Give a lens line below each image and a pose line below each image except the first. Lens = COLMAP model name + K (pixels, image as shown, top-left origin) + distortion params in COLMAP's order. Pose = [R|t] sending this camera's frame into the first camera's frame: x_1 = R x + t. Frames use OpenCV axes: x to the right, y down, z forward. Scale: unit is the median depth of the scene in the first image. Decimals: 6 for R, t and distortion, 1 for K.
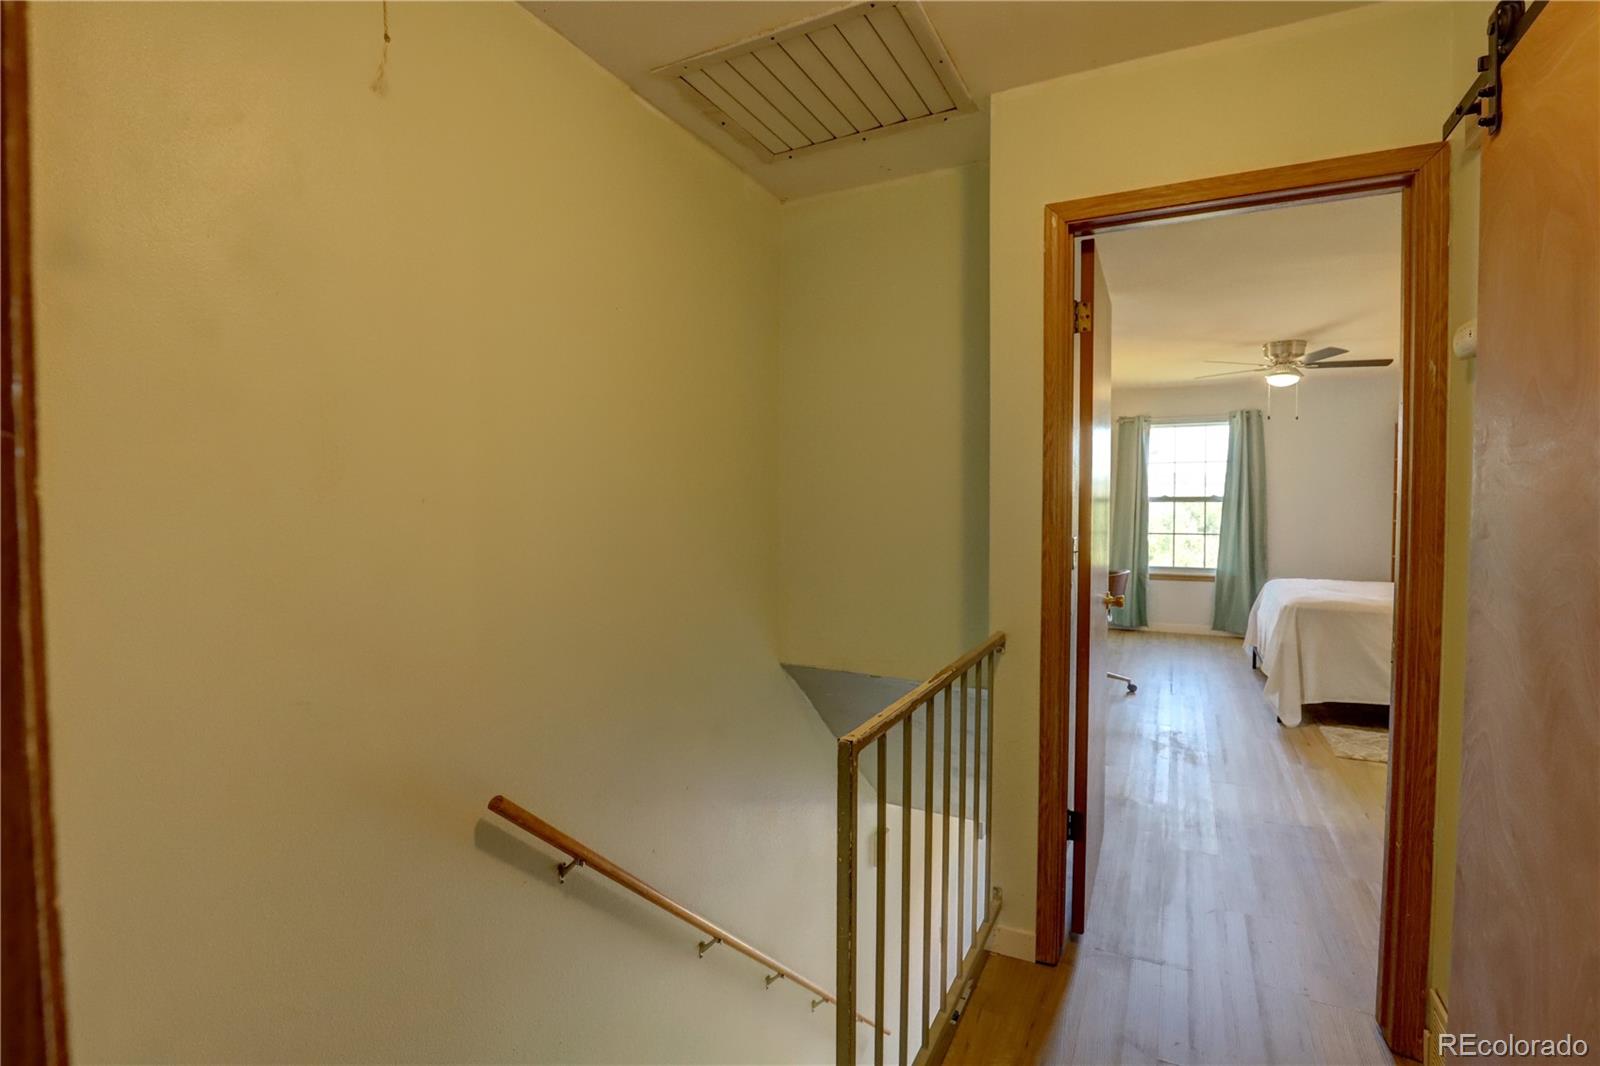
lens RADIAL K [[732.1, 0, 798.8], [0, 732.1, 527.4], [0, 0, 1]] dist [-0.037500, 0.006691]
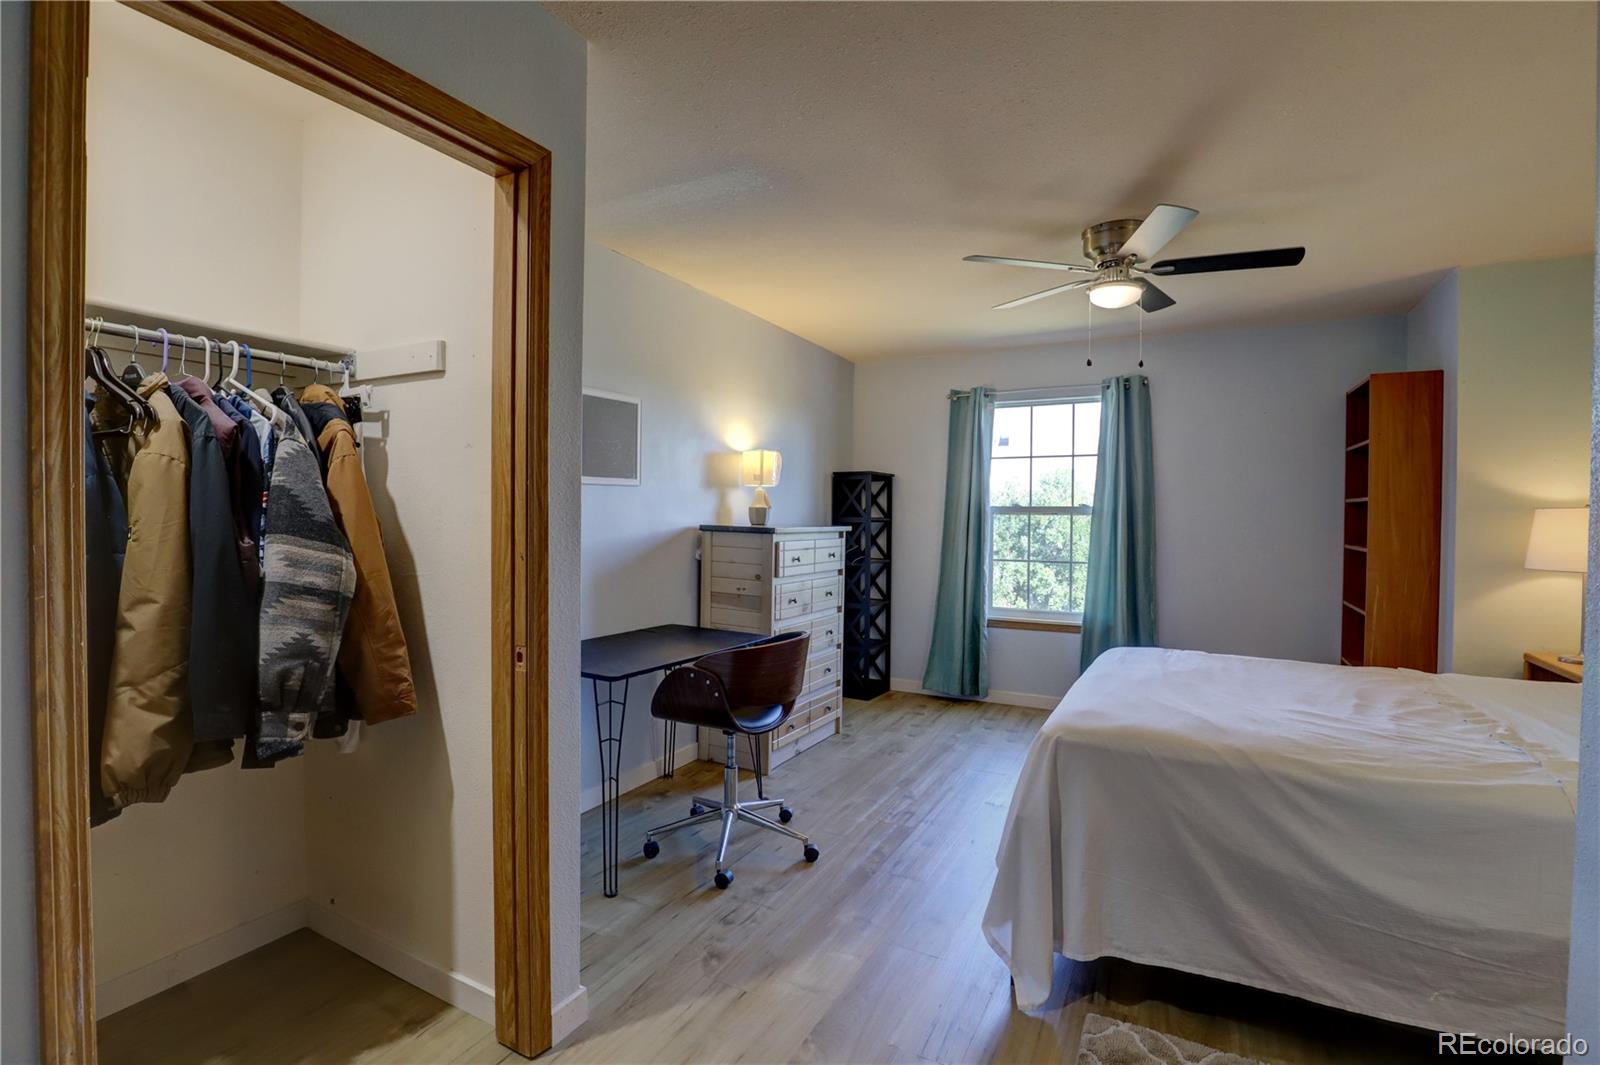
lens RADIAL K [[732.1, 0, 800.8], [0, 732.1, 531.9], [0, 0, 1]] dist [-0.037500, 0.006691]
pose [[0.999875, 0.011062, -0.011334, 0.331015], [-0.011199, 0.999864, -0.012085, -0.008492], [0.011199, 0.012211, 0.999863, 0.330598]]
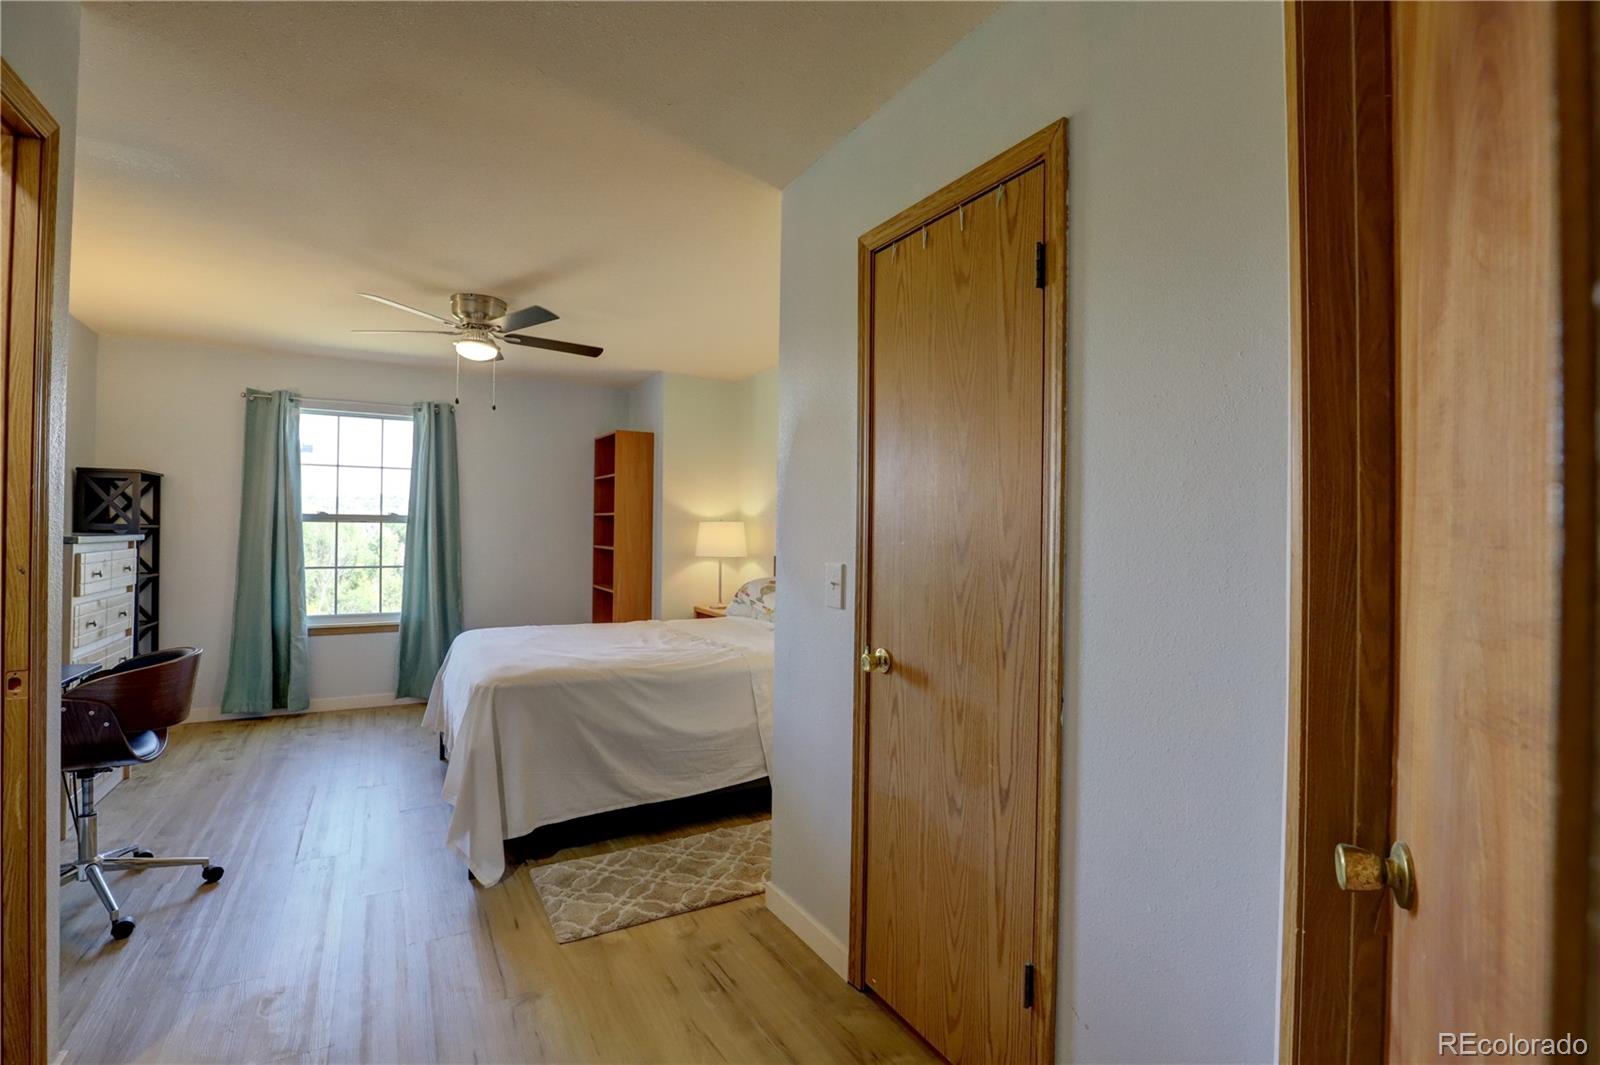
lens RADIAL K [[732.1, 0, 803.7], [0, 732.1, 529.4], [0, 0, 1]] dist [-0.037500, 0.006691]
pose [[0.538951, 0.010221, 0.842275, 0.185864], [0.015677, 0.999631, -0.022162, -0.005890], [-0.842191, 0.025149, 0.538593, 0.262473]]
